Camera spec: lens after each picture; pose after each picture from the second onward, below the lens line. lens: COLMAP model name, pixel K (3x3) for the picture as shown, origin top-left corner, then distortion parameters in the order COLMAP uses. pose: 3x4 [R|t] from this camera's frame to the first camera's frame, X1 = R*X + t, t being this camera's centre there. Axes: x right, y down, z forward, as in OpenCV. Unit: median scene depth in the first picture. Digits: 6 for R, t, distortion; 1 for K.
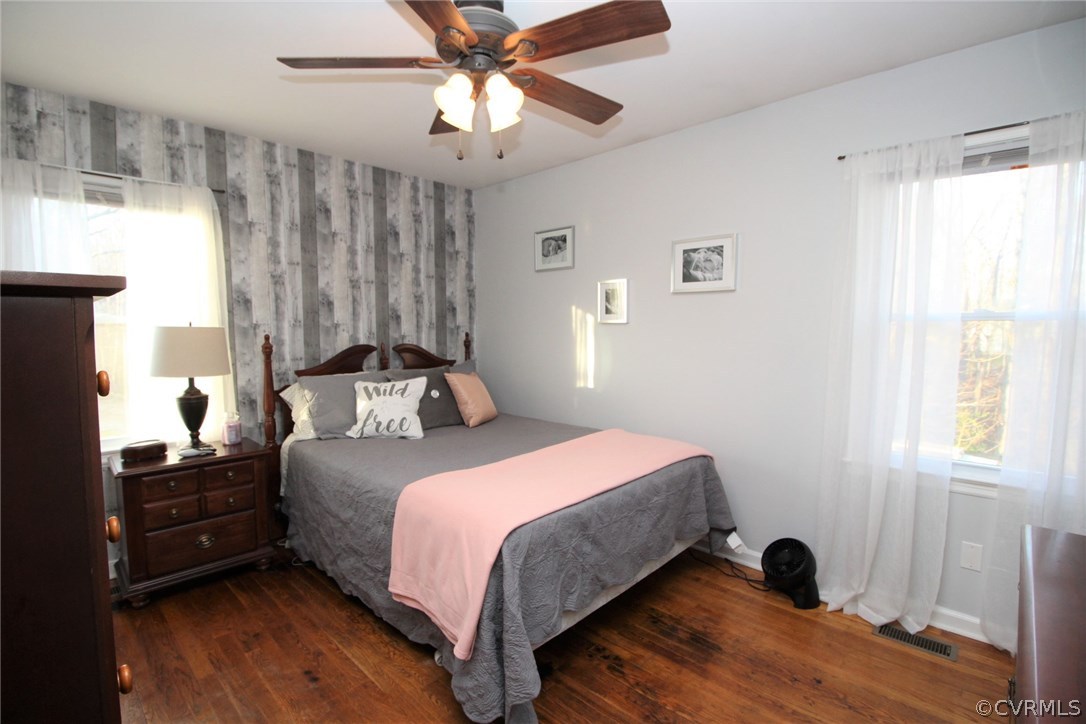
lens RADIAL K [[503.1, 0, 549.5], [0, 503.1, 360.7], [0, 0, 1]] dist [-0.012294, -0.004003]
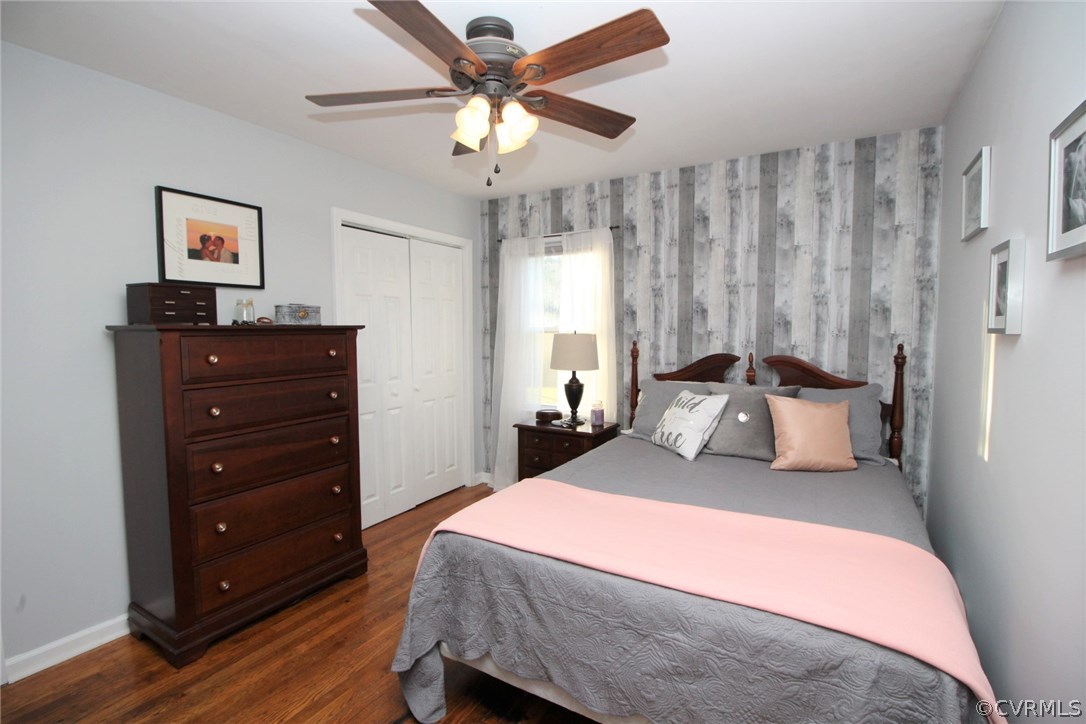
lens RADIAL K [[503.1, 0, 545.7], [0, 503.1, 365.7], [0, 0, 1]] dist [-0.012294, -0.004003]
pose [[0.213407, 0.060970, -0.975059, 0.497969], [-0.071882, 0.996326, 0.046567, -0.030970], [0.974315, 0.060151, 0.217006, 0.500848]]
